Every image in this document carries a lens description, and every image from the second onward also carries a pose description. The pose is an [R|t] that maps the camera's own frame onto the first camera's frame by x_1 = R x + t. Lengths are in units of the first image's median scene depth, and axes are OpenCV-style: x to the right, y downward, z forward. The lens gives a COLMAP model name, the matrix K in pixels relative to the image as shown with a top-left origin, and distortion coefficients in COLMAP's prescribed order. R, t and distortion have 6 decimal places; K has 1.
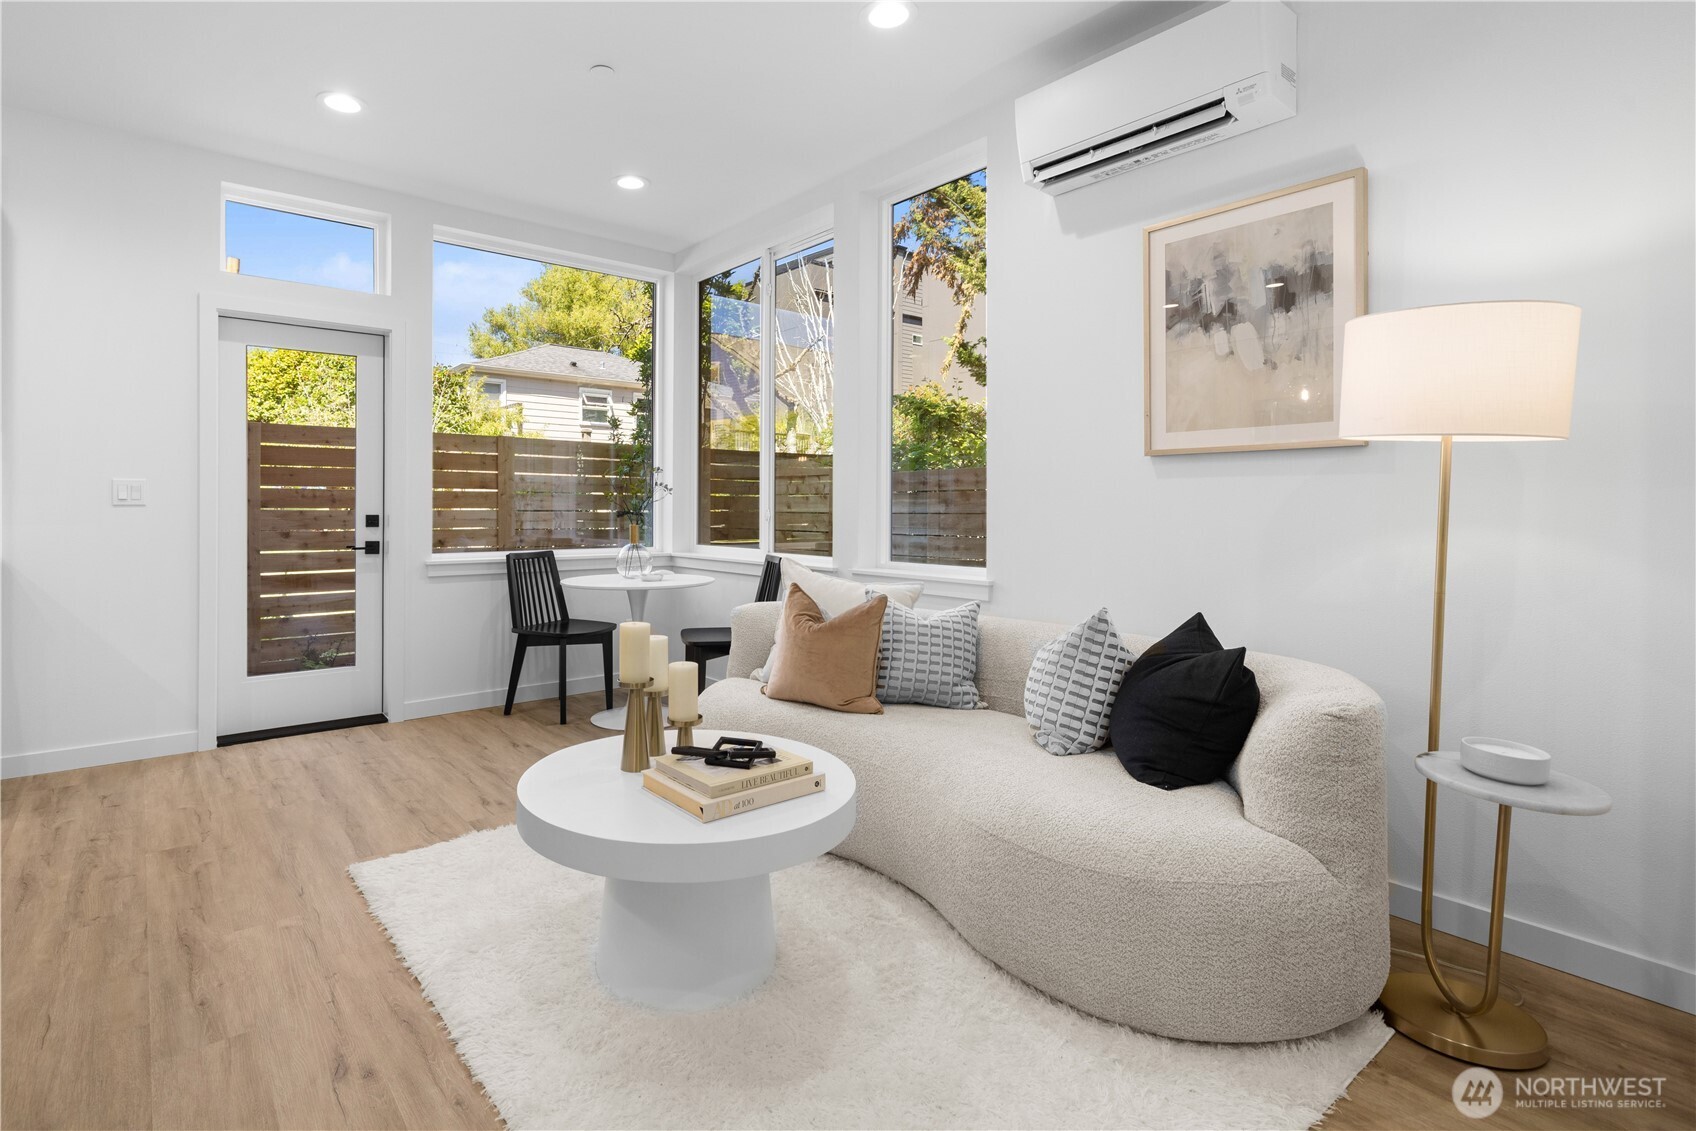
lens RADIAL K [[813.6, 0, 749.6], [0, 813.6, 513.9], [0, 0, 1]] dist [-0.001441, 0.000268]
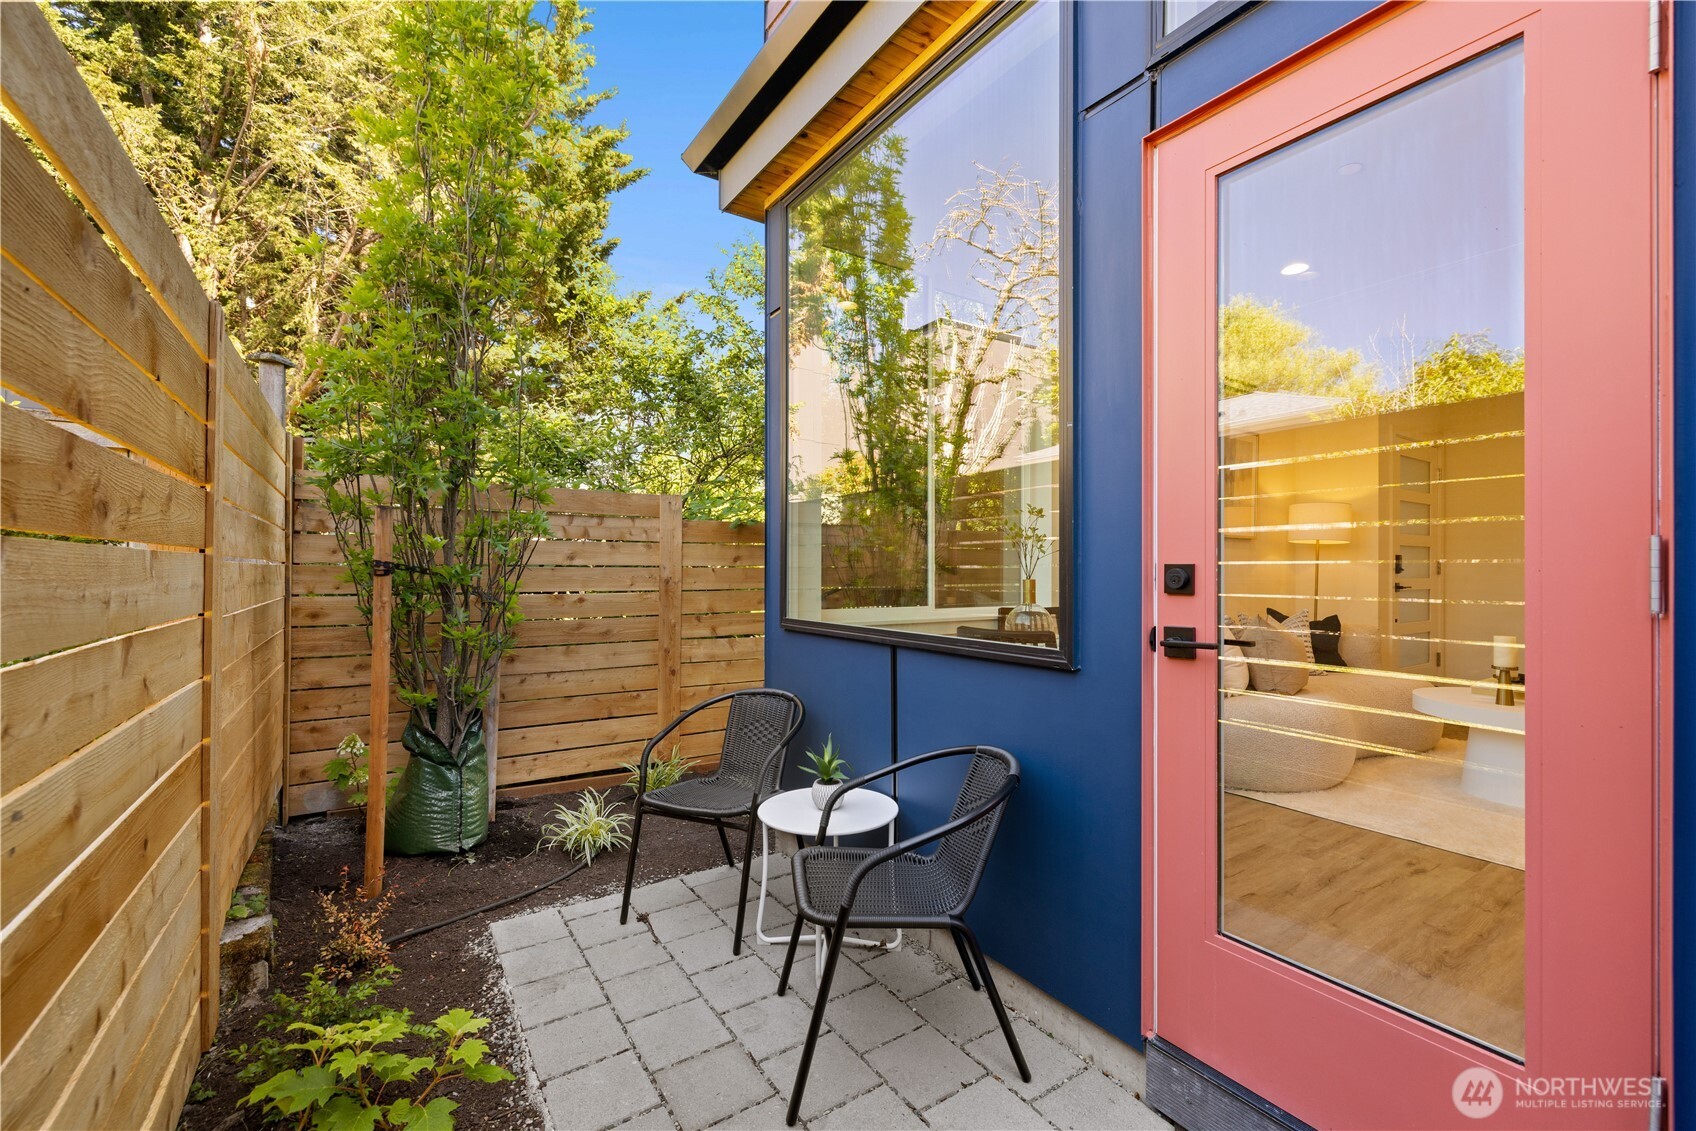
lens RADIAL K [[709.8, 0, 847.1], [0, 709.8, 565.5], [0, 0, 1]] dist [0.002306, -0.000751]
pose [[0.051748, 0.002575, 0.998657, -1.472145], [0.002798, 0.999992, -0.002723, 0.002085], [-0.998656, 0.002936, 0.051741, 2.016305]]
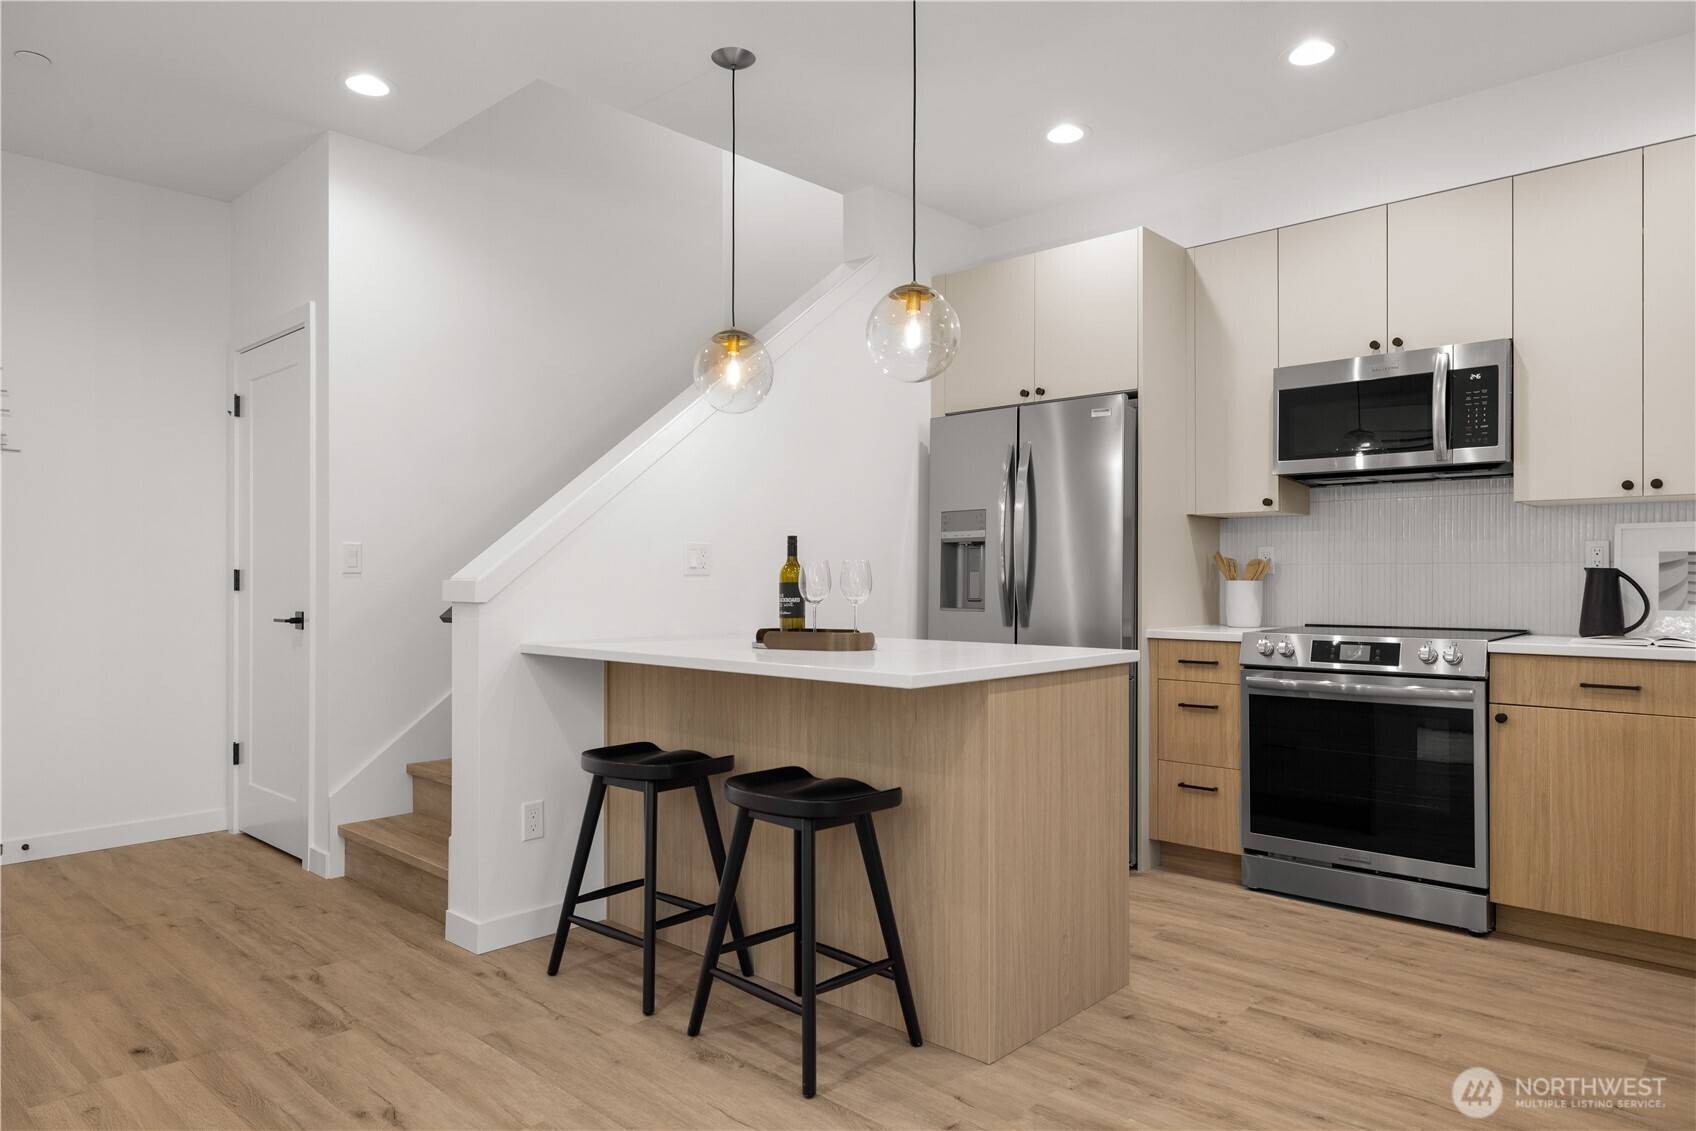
lens RADIAL K [[1054.8, 0, 860.1], [0, 1054.8, 563.2], [0, 0, 1]] dist [0.006734, -0.000925]
pose [[-0.984248, -0.005237, -0.176716, -0.556130], [-0.004390, 0.999977, -0.005185, -0.015112], [0.176739, -0.004328, -0.984248, 1.597621]]
